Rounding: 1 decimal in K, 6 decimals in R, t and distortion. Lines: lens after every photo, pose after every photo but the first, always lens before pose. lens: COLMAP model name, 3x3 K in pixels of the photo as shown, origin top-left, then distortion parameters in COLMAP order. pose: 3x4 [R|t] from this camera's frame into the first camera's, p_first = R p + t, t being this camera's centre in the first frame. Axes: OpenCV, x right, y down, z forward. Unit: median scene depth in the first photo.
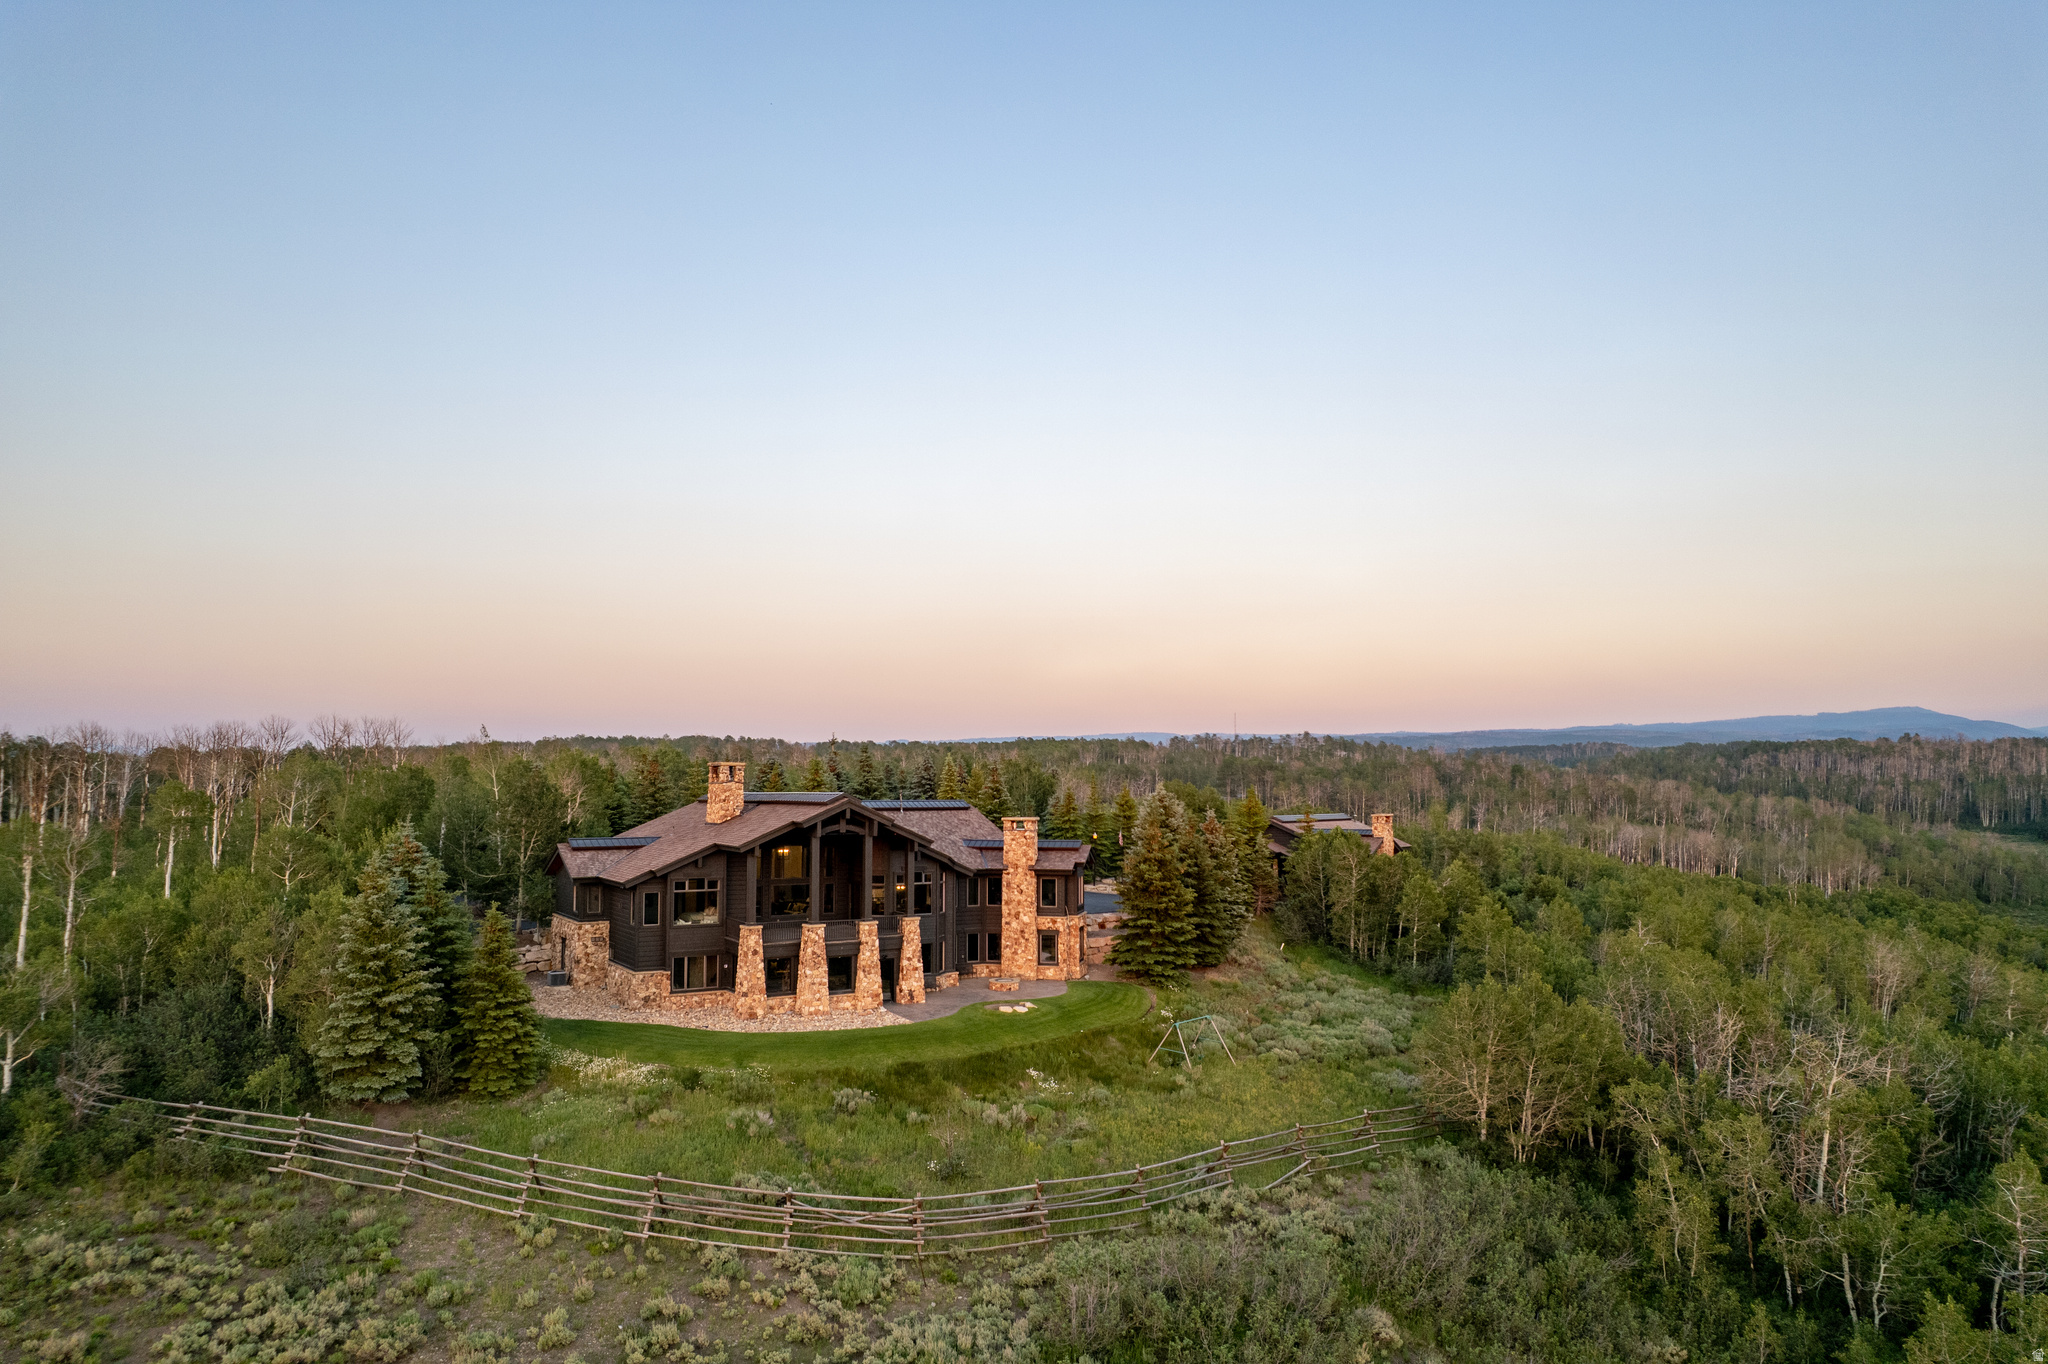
lens RADIAL K [[1316.5, 0, 1038.4], [0, 1316.5, 664.6], [0, 0, 1]] dist [-0.076674, 0.062500]
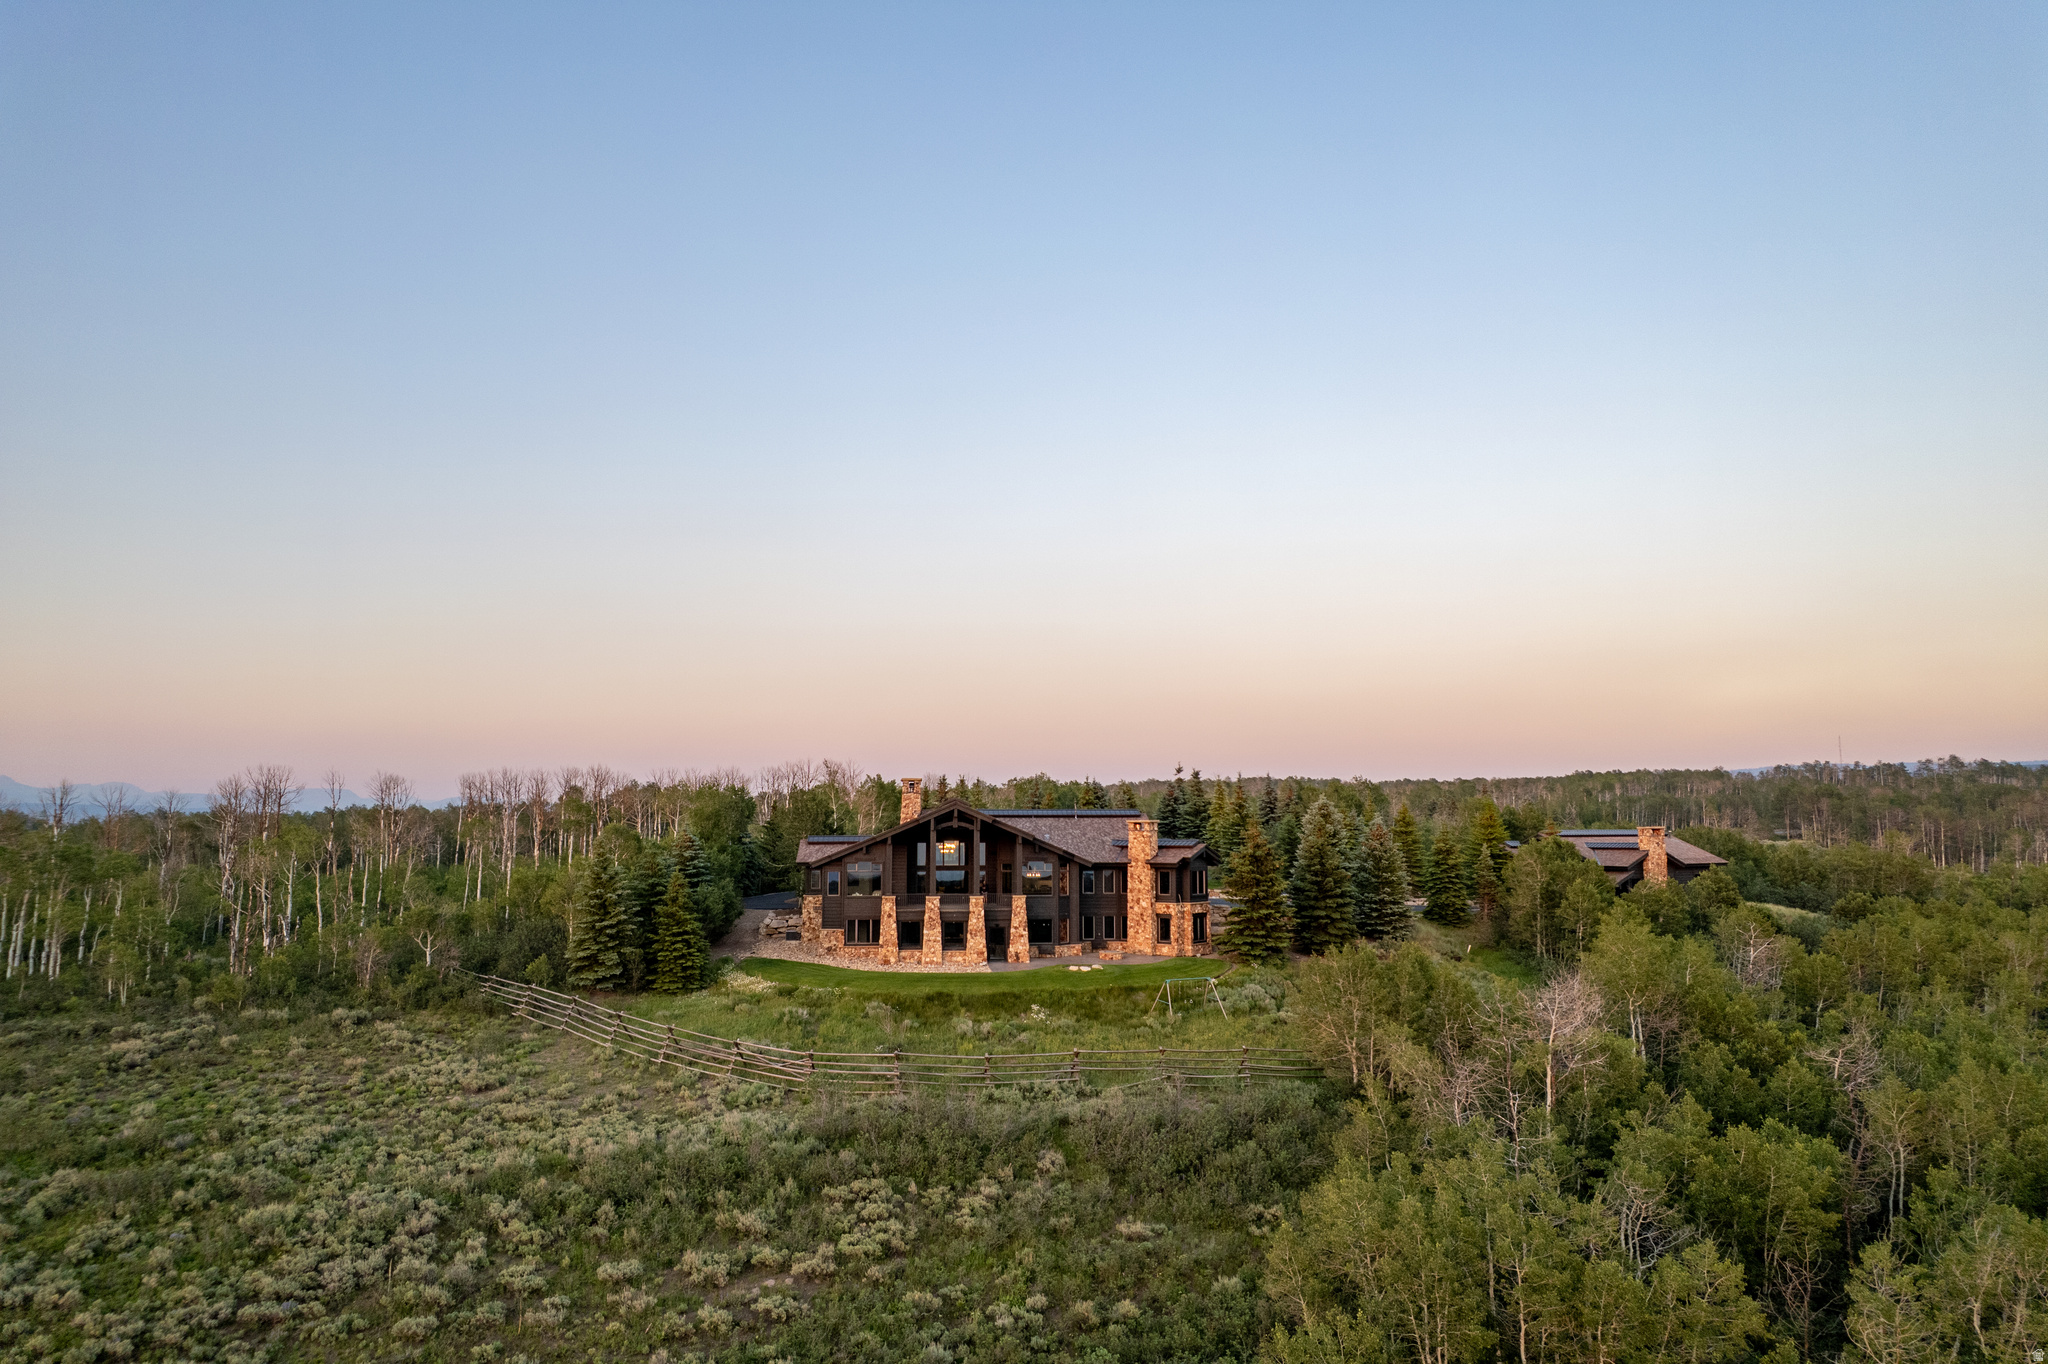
lens RADIAL K [[1316.5, 0, 1024.2], [0, 1316.5, 688.7], [0, 0, 1]] dist [-0.076674, 0.062500]
pose [[0.889783, -0.052452, -0.453360, 0.532782], [0.045501, 0.998620, -0.026234, 0.027890], [0.454110, 0.002714, 0.890941, -0.143777]]
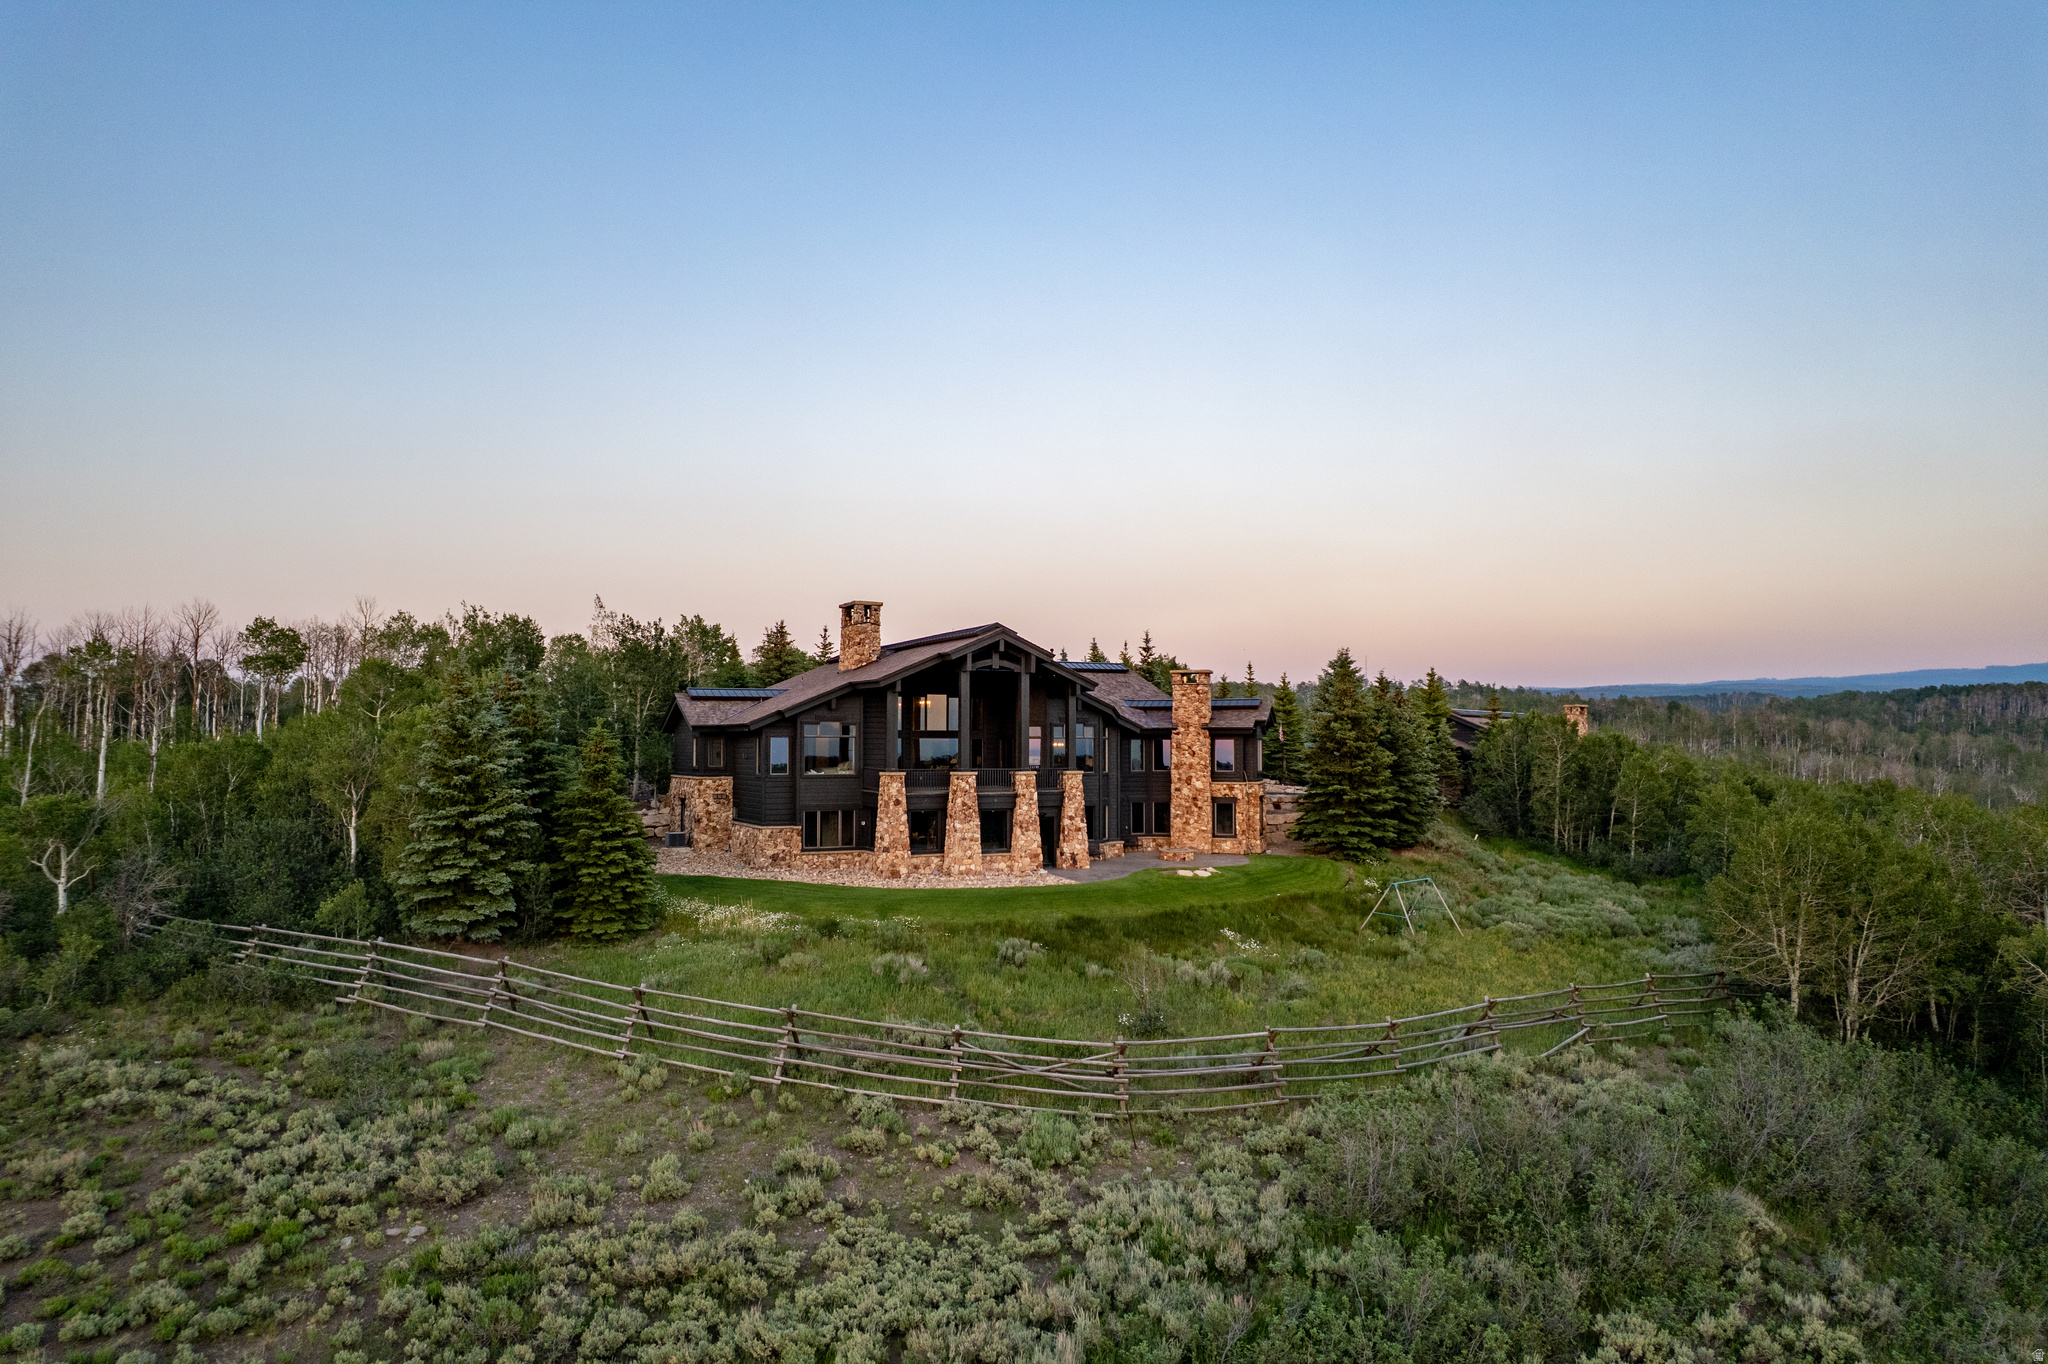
lens RADIAL K [[1316.5, 0, 1035.1], [0, 1316.5, 683.0], [0, 0, 1]] dist [-0.076674, 0.062500]
pose [[0.995808, -0.003251, -0.091414, -0.045319], [0.007452, 0.998930, 0.045650, 0.101646], [0.091168, -0.046140, 0.994766, 0.144070]]
